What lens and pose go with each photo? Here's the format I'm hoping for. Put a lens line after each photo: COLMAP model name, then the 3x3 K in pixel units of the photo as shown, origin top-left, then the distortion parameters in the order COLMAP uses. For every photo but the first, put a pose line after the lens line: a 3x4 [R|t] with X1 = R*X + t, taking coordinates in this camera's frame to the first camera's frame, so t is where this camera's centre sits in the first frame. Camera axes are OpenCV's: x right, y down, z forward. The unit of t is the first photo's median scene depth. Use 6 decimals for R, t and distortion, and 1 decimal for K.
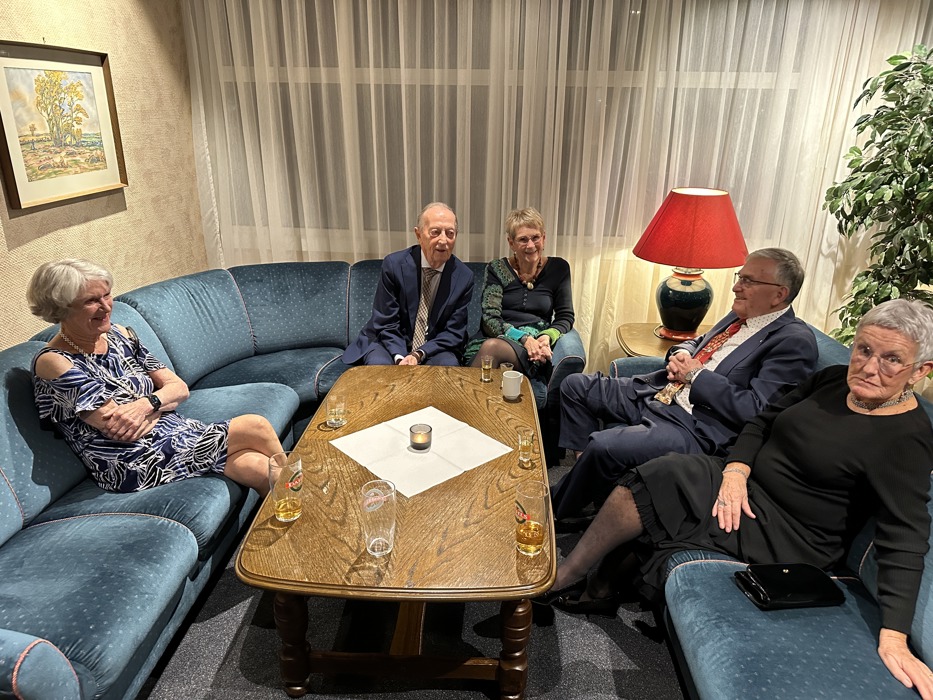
lens RADIAL K [[645.6, 0, 466.5], [0, 645.6, 350.0], [0, 0, 1]] dist [0.006632, -0.003119]
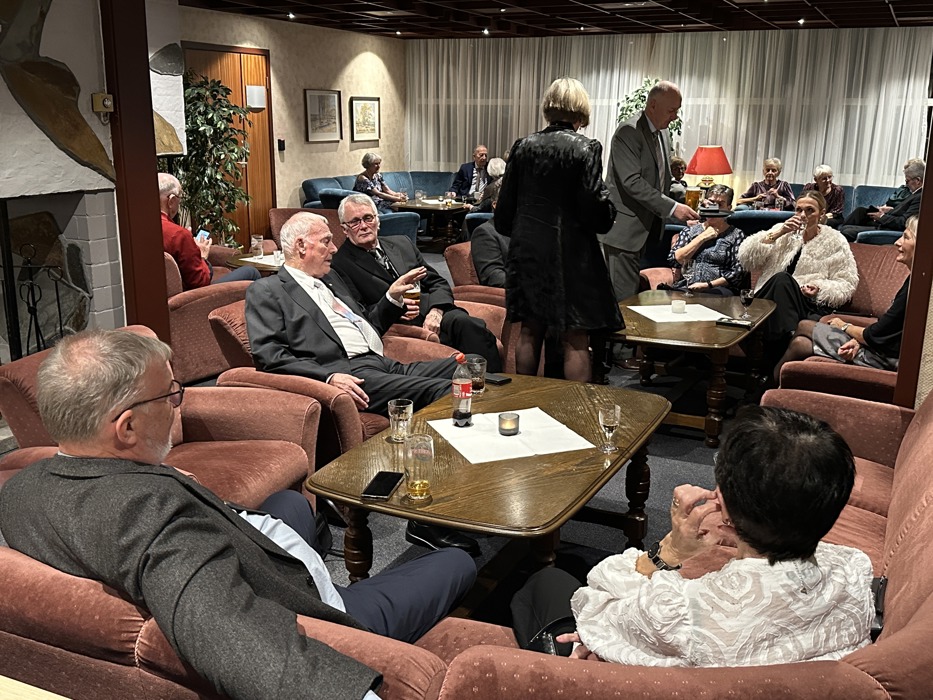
lens RADIAL K [[928.0, 0, 466.5], [0, 928.0, 350.0], [0, 0, 1]] dist [0.184082, -0.367981]
pose [[0.931127, 0.088184, -0.353872, 1.294903], [-0.125948, 0.988380, -0.085098, 0.907086], [0.342256, 0.123807, 0.931415, -2.453908]]
